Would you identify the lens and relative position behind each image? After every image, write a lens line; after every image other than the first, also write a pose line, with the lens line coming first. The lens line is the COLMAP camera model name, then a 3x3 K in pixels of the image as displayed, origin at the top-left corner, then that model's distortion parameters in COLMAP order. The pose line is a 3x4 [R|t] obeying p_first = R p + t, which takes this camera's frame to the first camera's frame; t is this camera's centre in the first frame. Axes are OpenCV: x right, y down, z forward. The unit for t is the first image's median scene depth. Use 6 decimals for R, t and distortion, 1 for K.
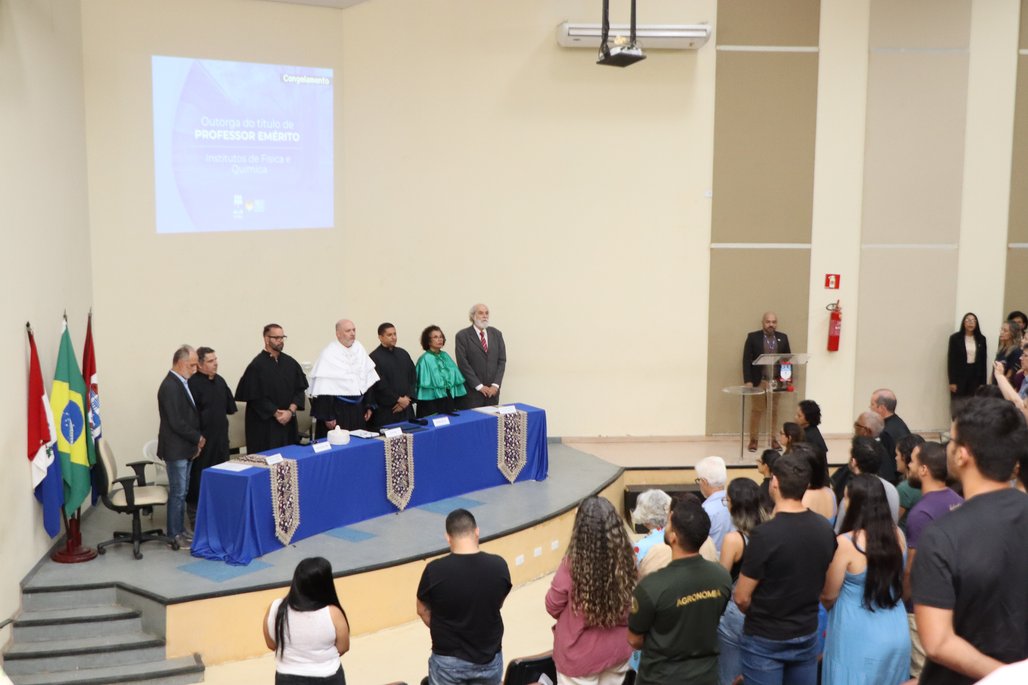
lens RADIAL K [[1329.8, 0, 514.0], [0, 1329.8, 342.5], [0, 0, 1]] dist [-0.021481, -0.022564]
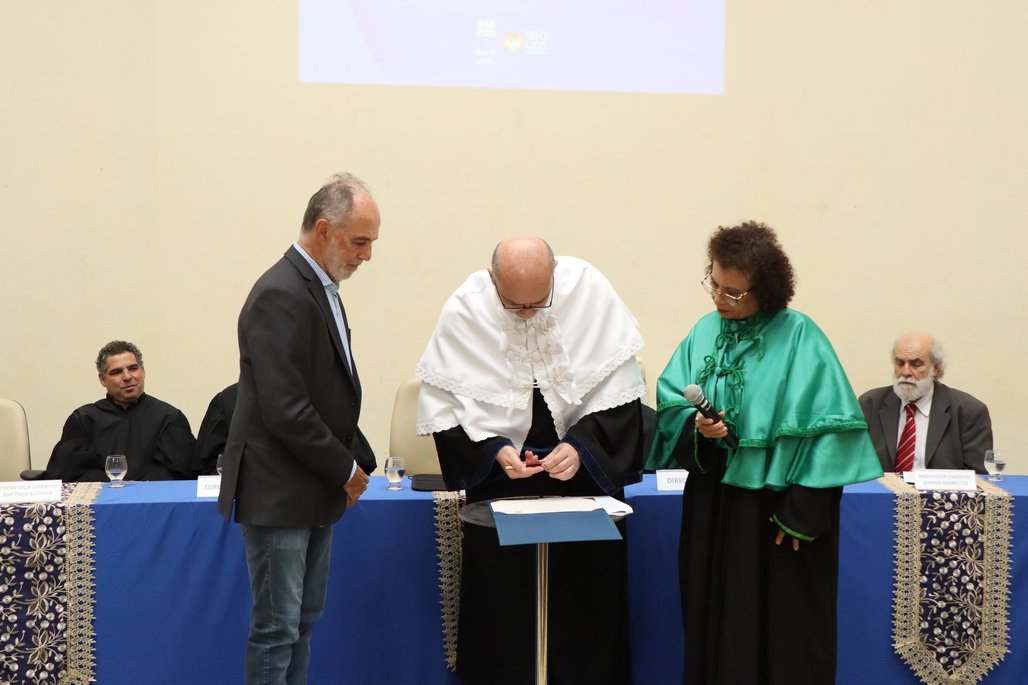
lens RADIAL K [[1128.7, 0, 514.0], [0, 1128.7, 342.5], [0, 0, 1]] dist [-0.025106, -0.016545]
pose [[0.718188, 0.018264, -0.695609, 0.112879], [-0.095253, 0.992826, -0.072276, 0.047070], [0.689299, 0.118167, 0.714775, 0.722861]]
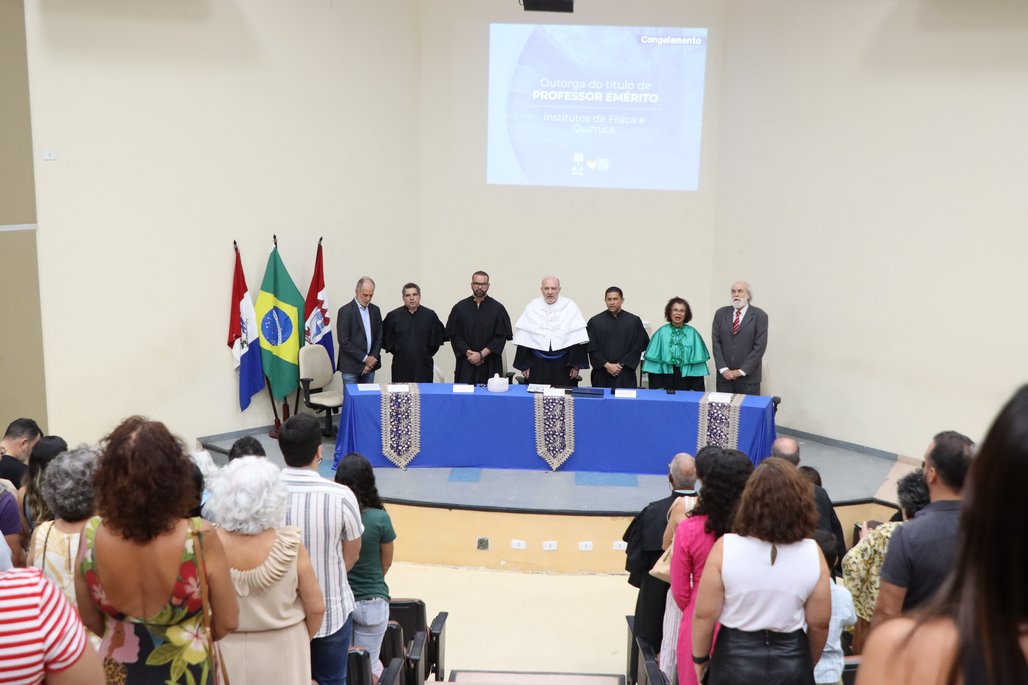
lens RADIAL K [[1248.1, 0, 514.0], [0, 1248.1, 342.5], [0, 0, 1]] dist [0.002271, -0.003637]
pose [[0.605339, 0.152269, -0.781268, 0.574636], [-0.126054, 0.987484, 0.094791, -0.050922], [0.785923, 0.041101, 0.616957, 0.360348]]
